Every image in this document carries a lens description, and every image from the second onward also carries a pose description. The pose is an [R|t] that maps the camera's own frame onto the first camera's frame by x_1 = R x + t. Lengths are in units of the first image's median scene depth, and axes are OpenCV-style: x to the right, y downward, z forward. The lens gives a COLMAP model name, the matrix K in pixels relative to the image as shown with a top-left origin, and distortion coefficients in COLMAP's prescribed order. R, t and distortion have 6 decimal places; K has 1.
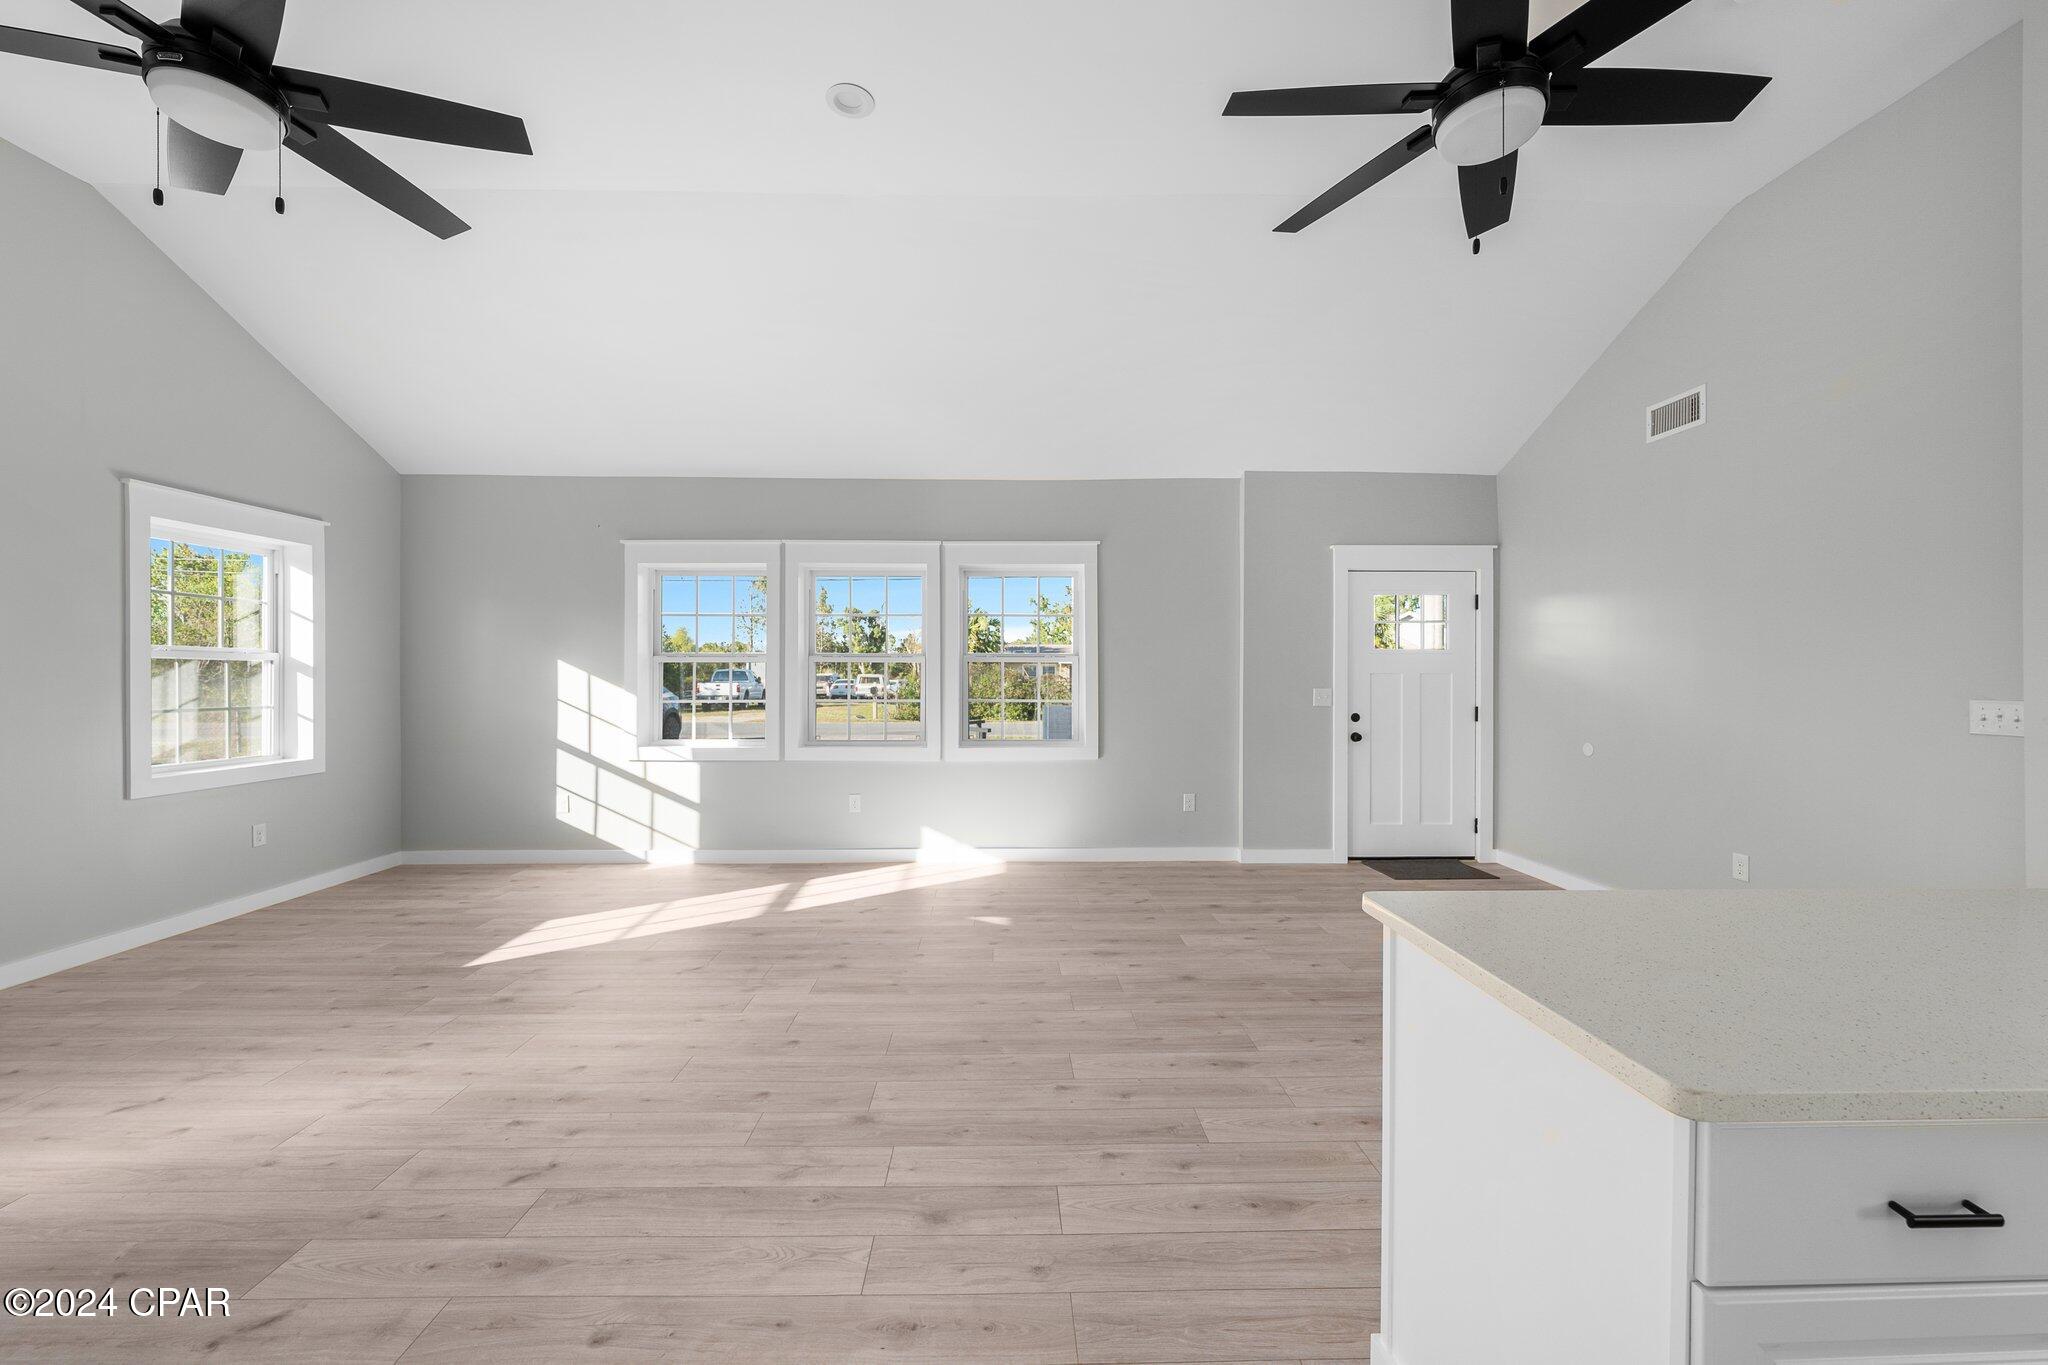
lens RADIAL K [[774.7, 0, 1015.2], [0, 774.7, 683.8], [0, 0, 1]] dist [-0.001026, -0.000722]
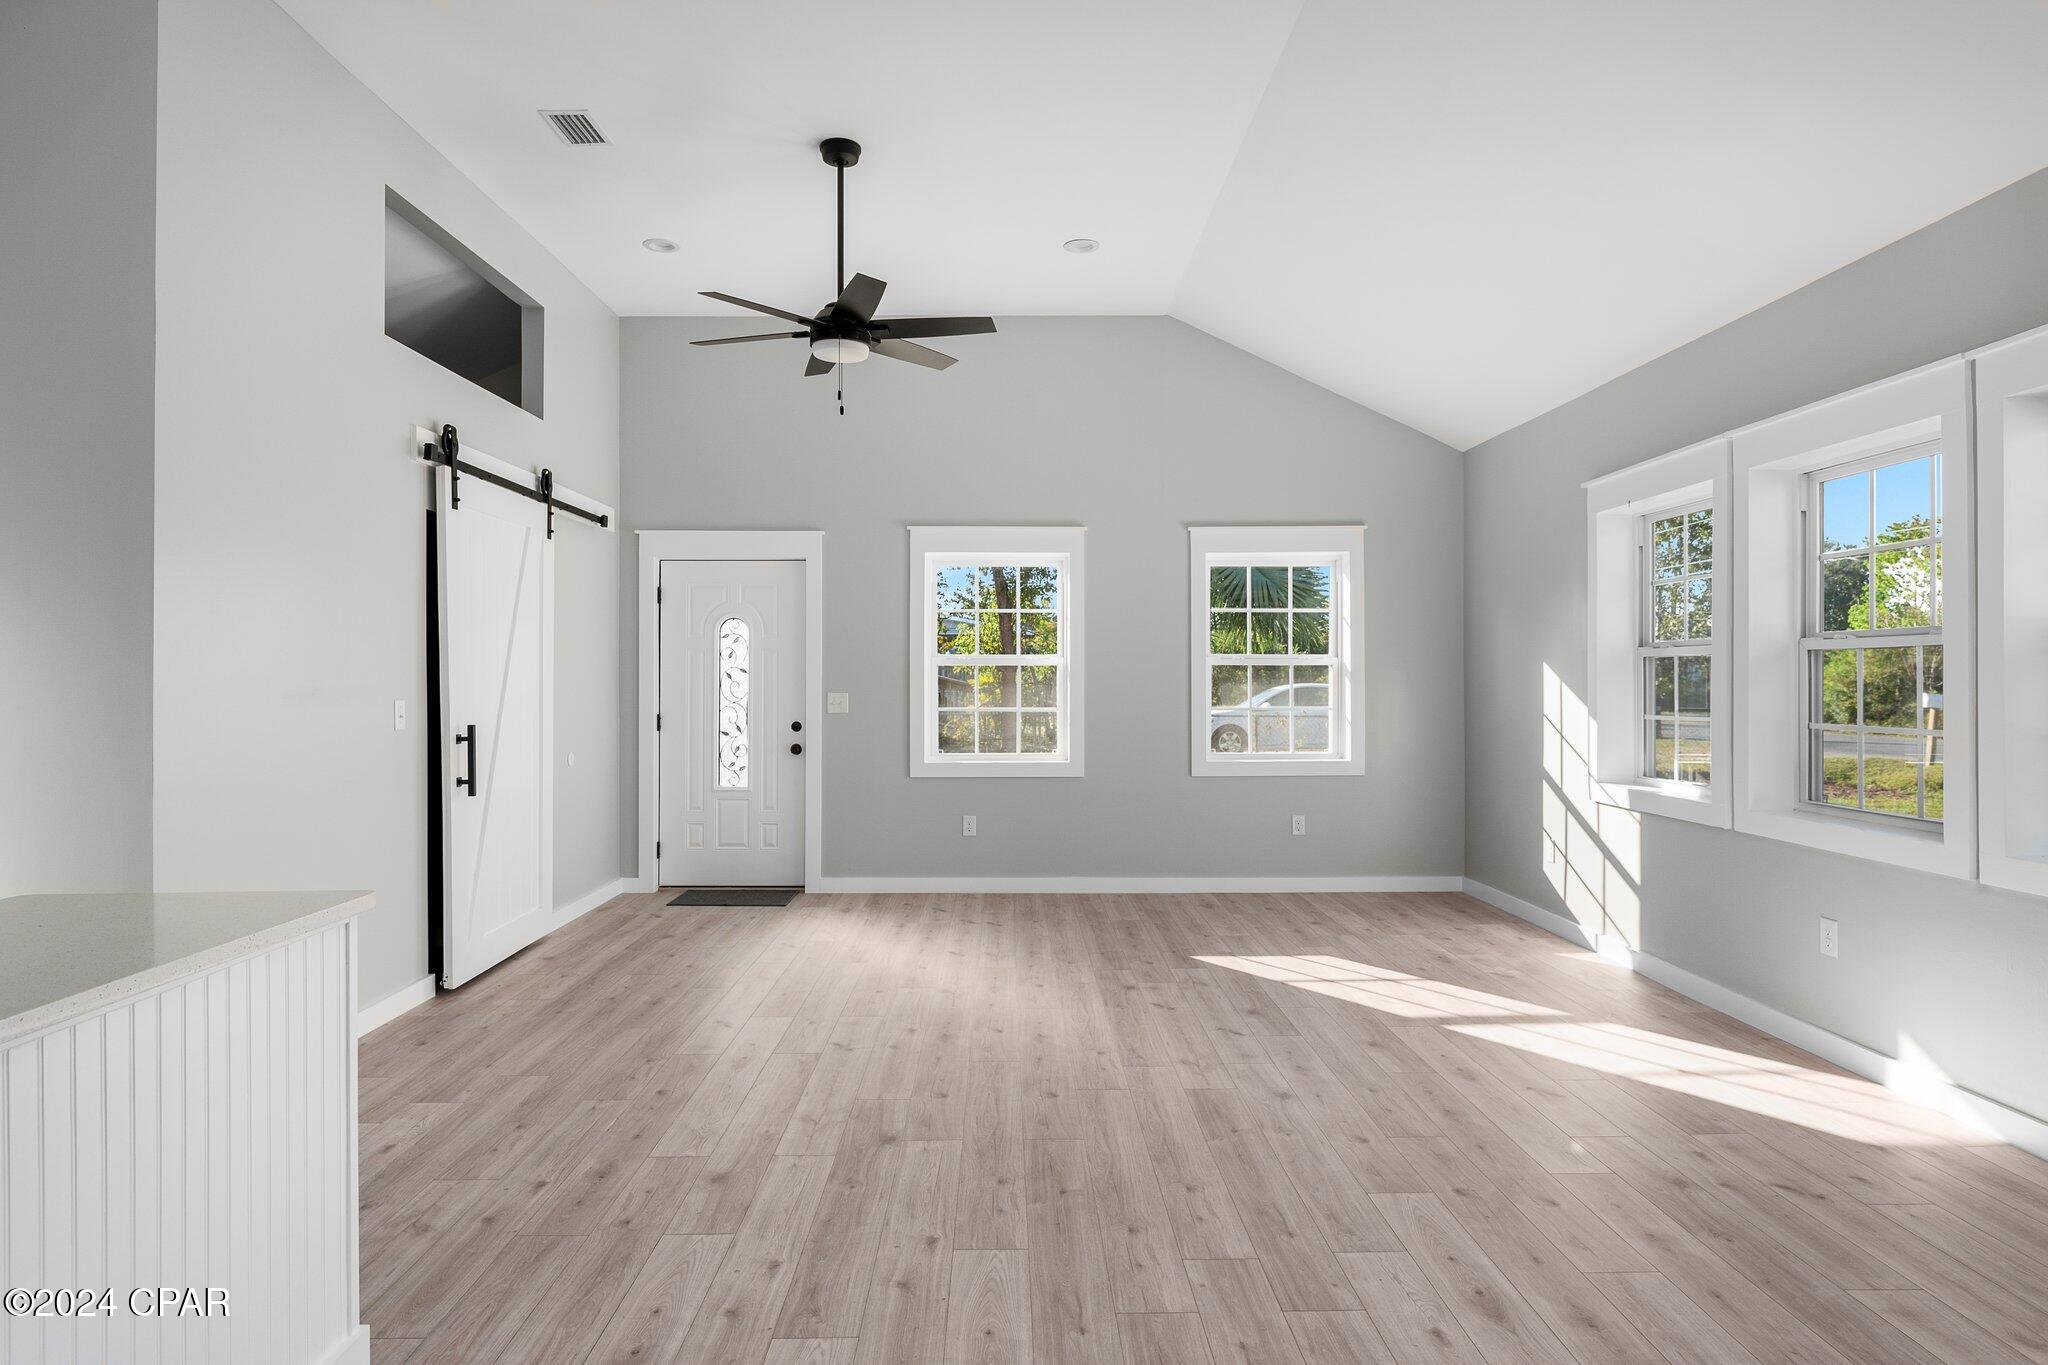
lens RADIAL K [[1147.5, 0, 1010.6], [0, 1147.5, 665.8], [0, 0, 1]] dist [0.002712, -0.003541]
pose [[-0.011161, -0.014282, -0.999836, 0.743445], [-0.005161, 0.999886, -0.014225, -0.005162], [0.999924, 0.005002, -0.011233, 0.697908]]
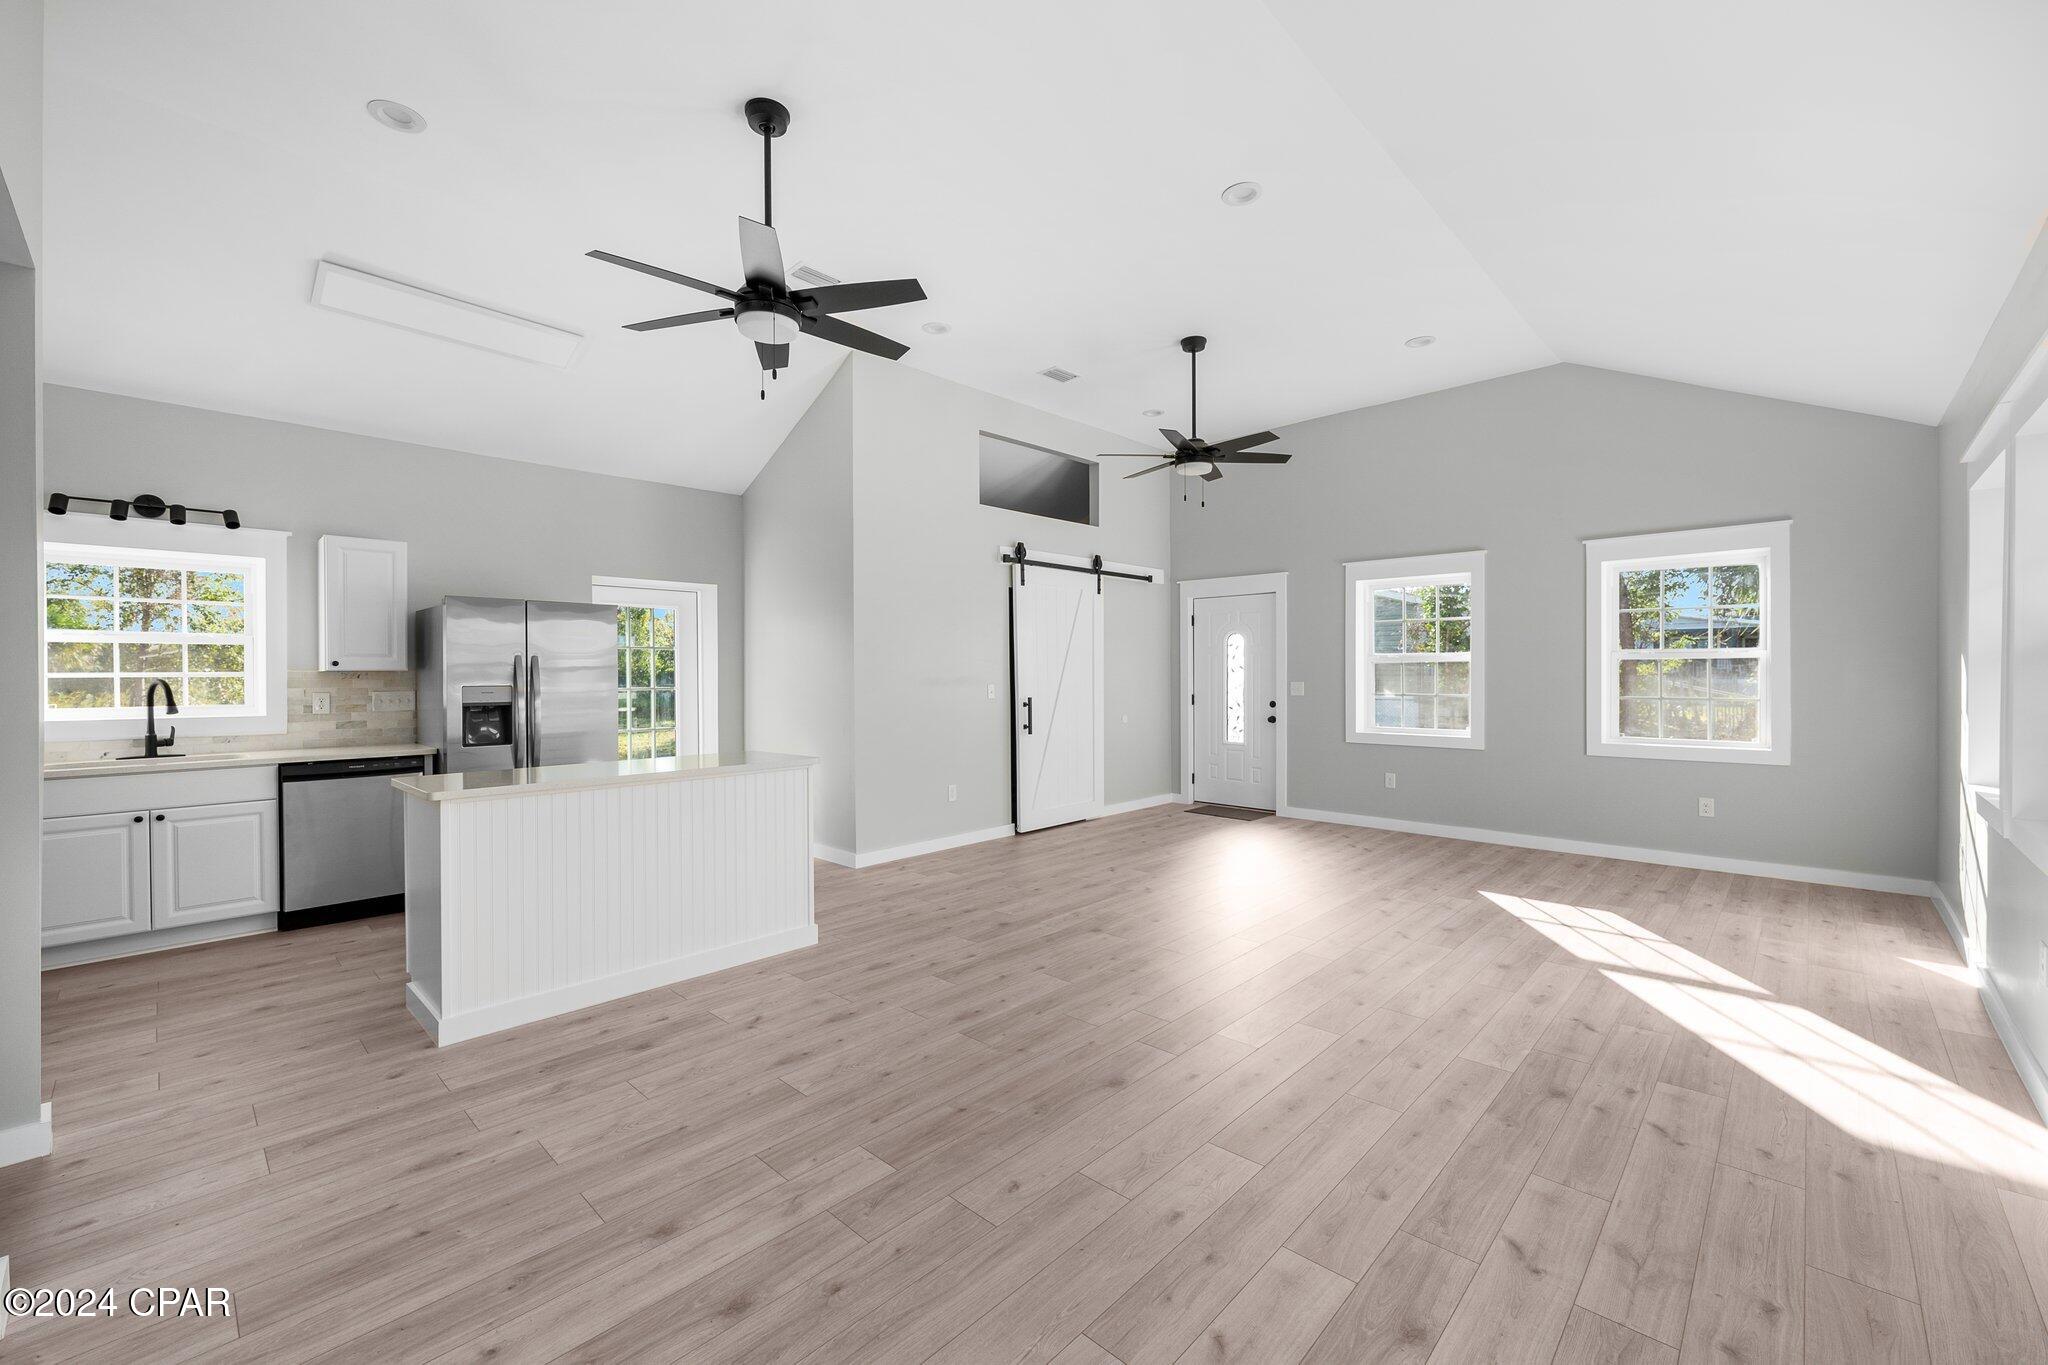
lens RADIAL K [[821.7, 0, 1015.1], [0, 821.7, 677.4], [0, 0, 1]] dist [-0.002175, -0.000285]
pose [[-0.707098, 0.004160, -0.707103, 0.737904], [-0.001994, 0.999967, 0.007877, -0.011014], [0.707113, 0.006980, -0.707066, 1.298635]]
